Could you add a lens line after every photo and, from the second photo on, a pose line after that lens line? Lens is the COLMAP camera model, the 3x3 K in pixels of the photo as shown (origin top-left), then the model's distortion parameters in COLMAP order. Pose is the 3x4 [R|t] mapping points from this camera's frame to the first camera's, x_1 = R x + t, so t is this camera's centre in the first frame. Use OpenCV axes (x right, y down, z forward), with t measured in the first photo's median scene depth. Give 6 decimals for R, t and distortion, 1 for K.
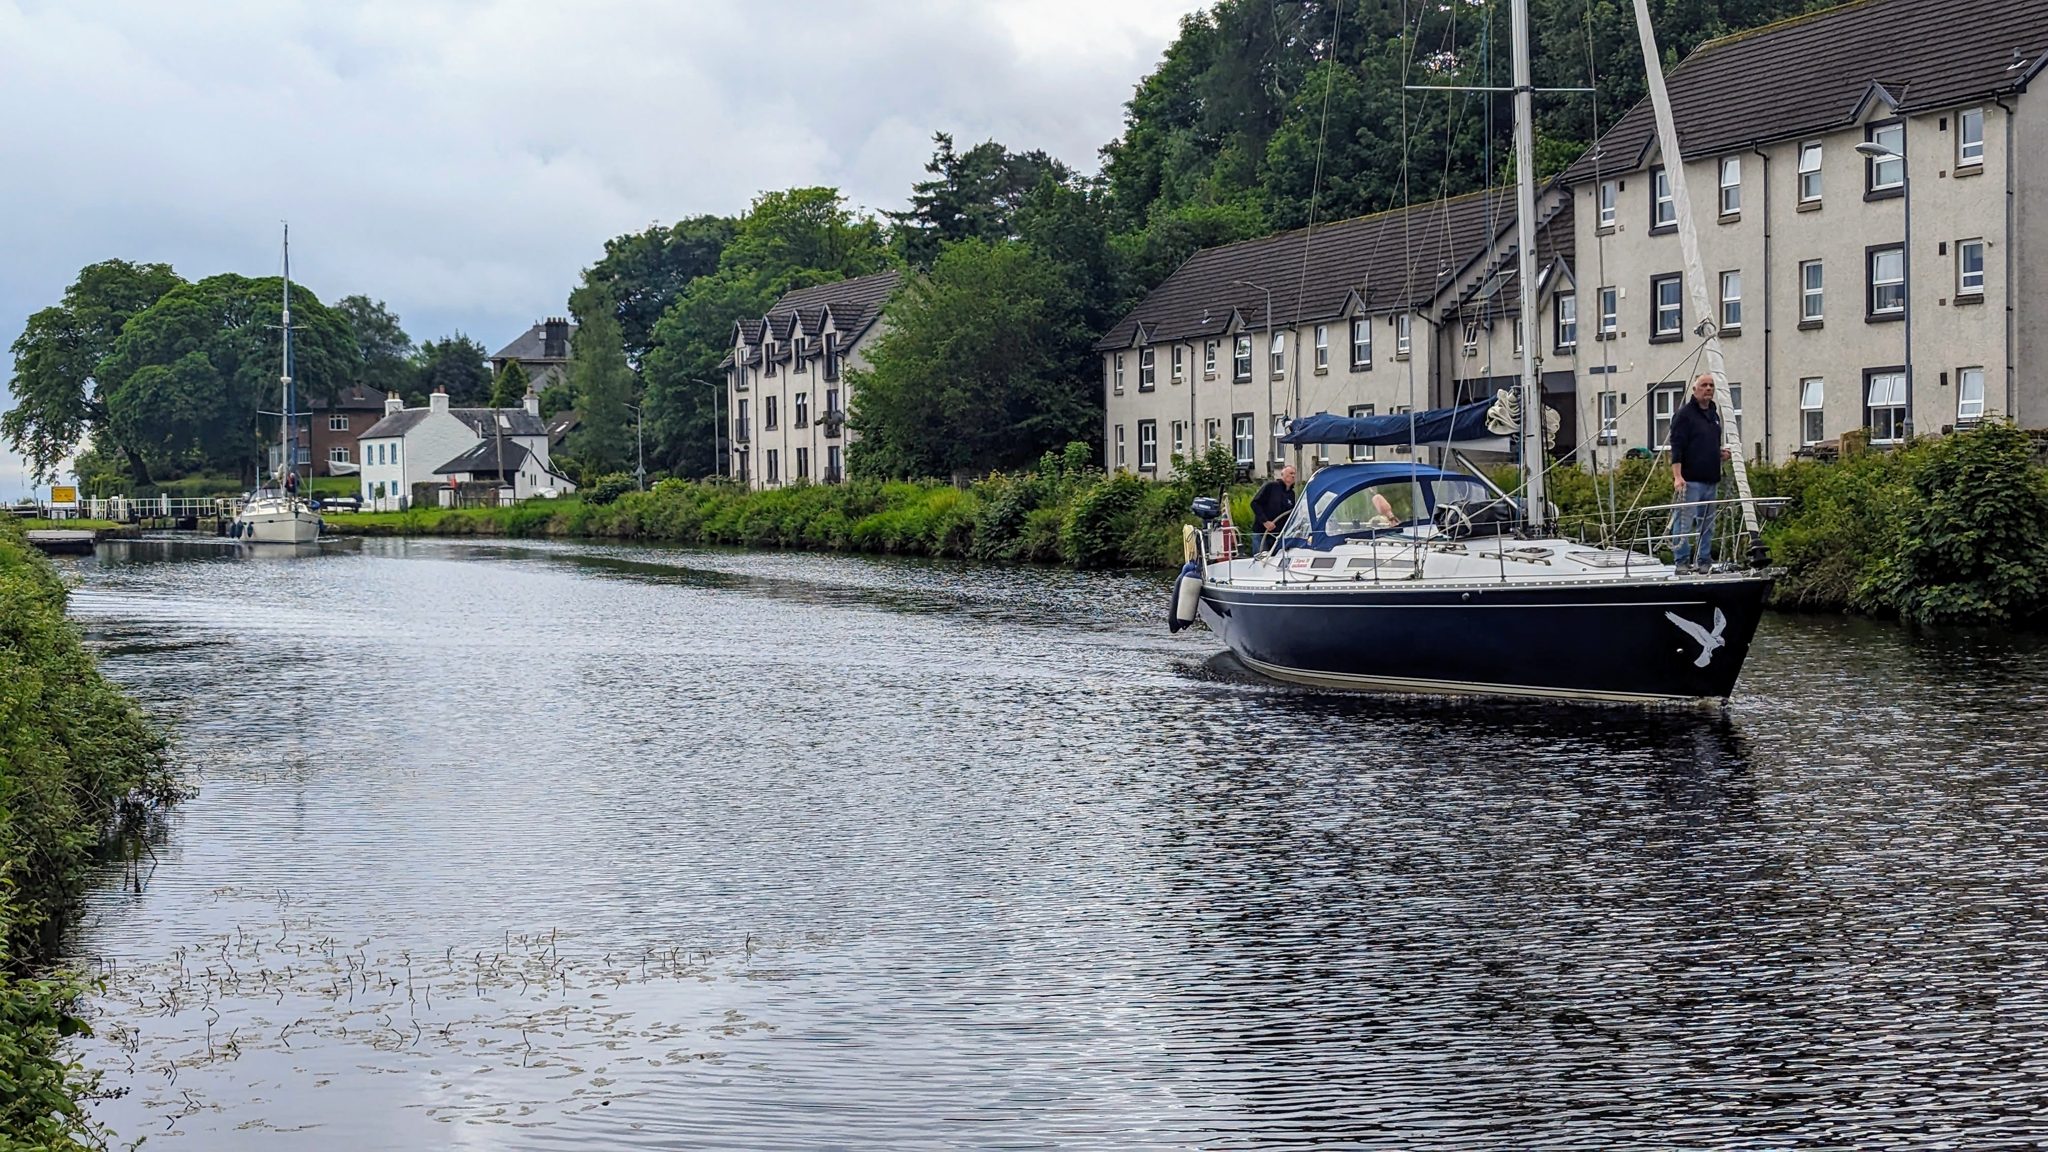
lens RADIAL K [[2732.5, 0, 1024.0], [0, 2732.5, 576.0], [0, 0, 1]] dist [0.029664, -0.010301]
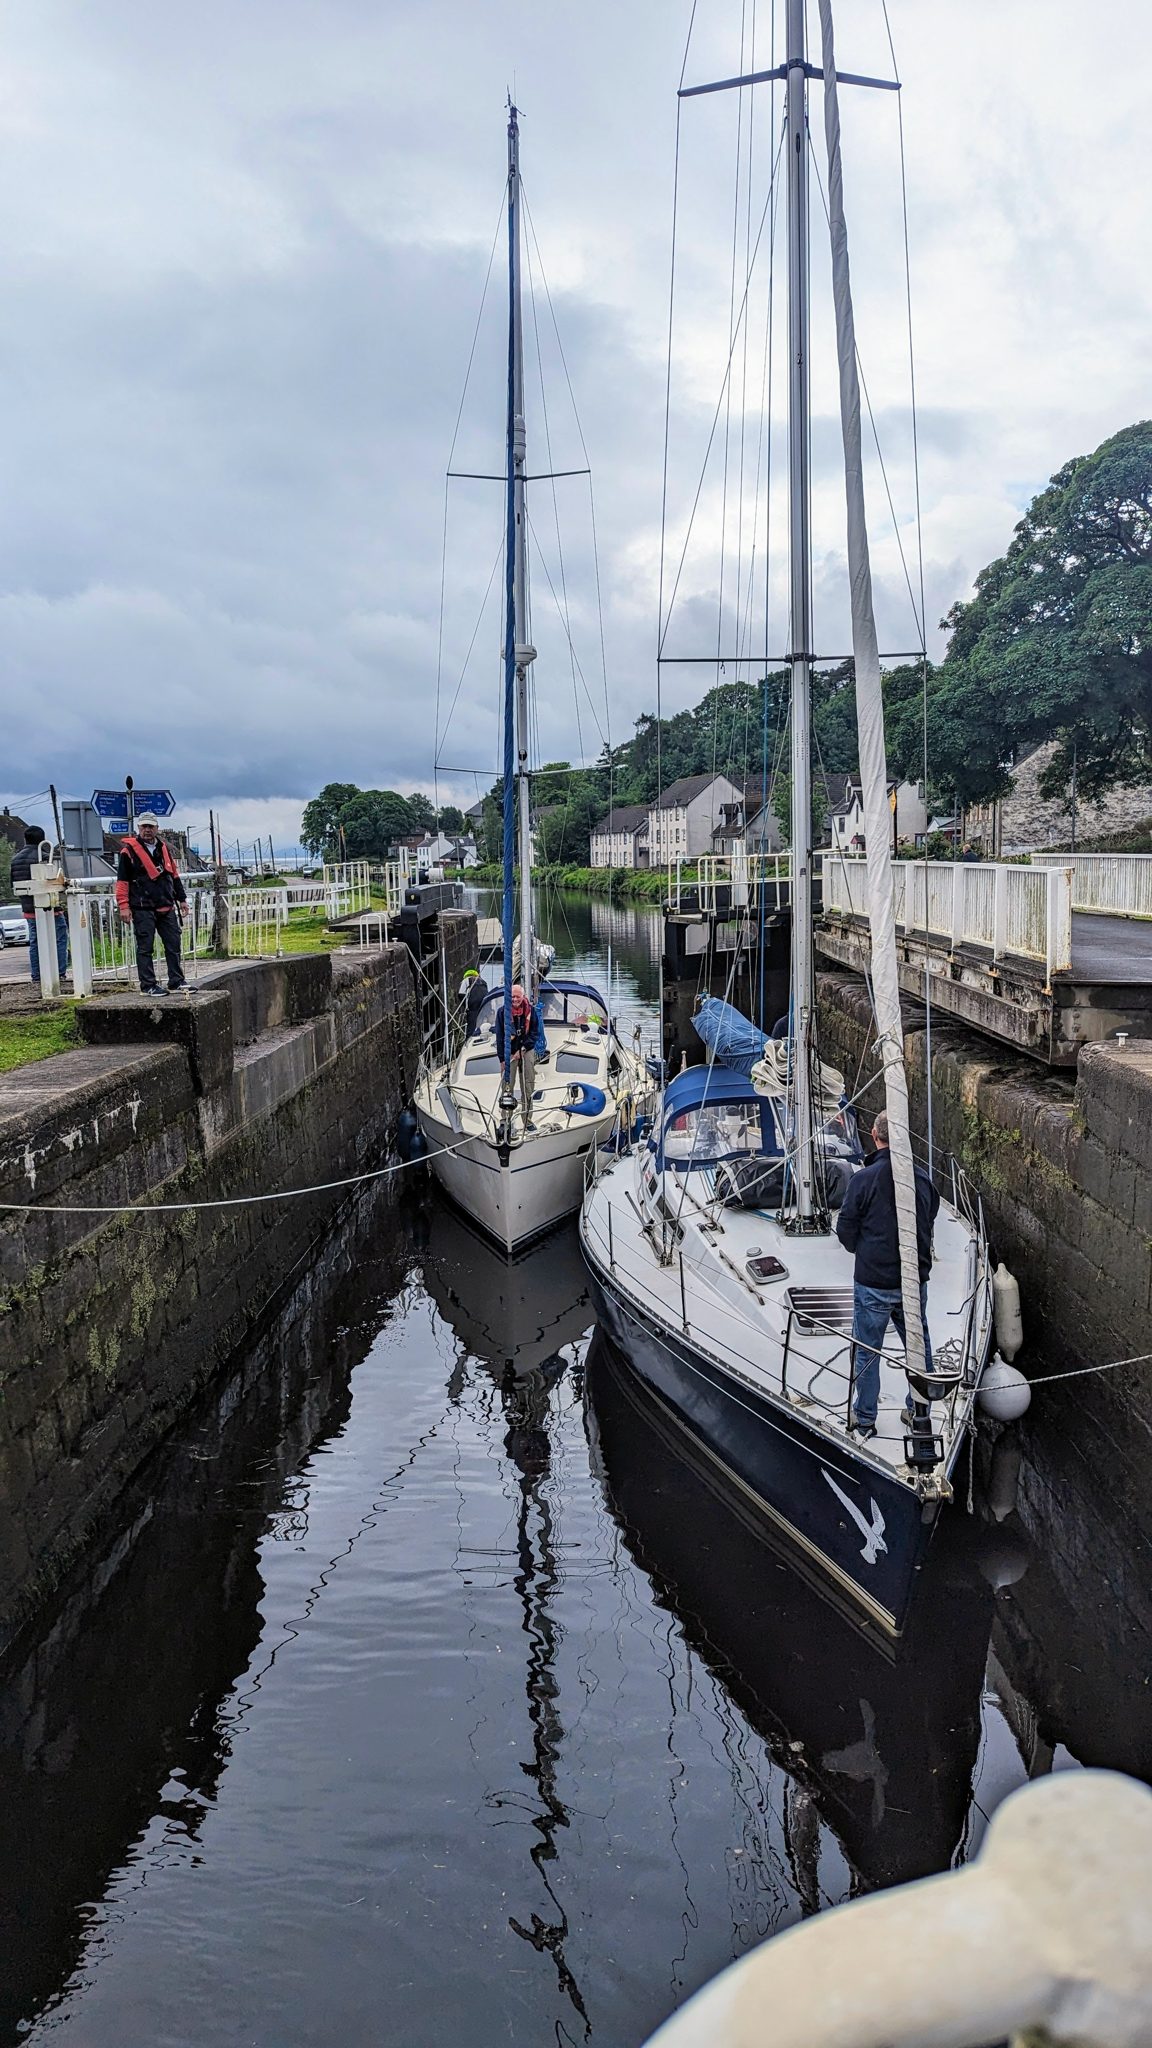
lens RADIAL K [[2732.5, 0, 576.0], [0, 2732.5, 1024.0], [0, 0, 1]] dist [0.029664, -0.010301]
pose [[0.981823, 0.009624, -0.189555, 0.513830], [-0.001217, 0.999012, 0.044418, 0.012482], [0.189795, -0.043380, 0.980865, -1.975189]]
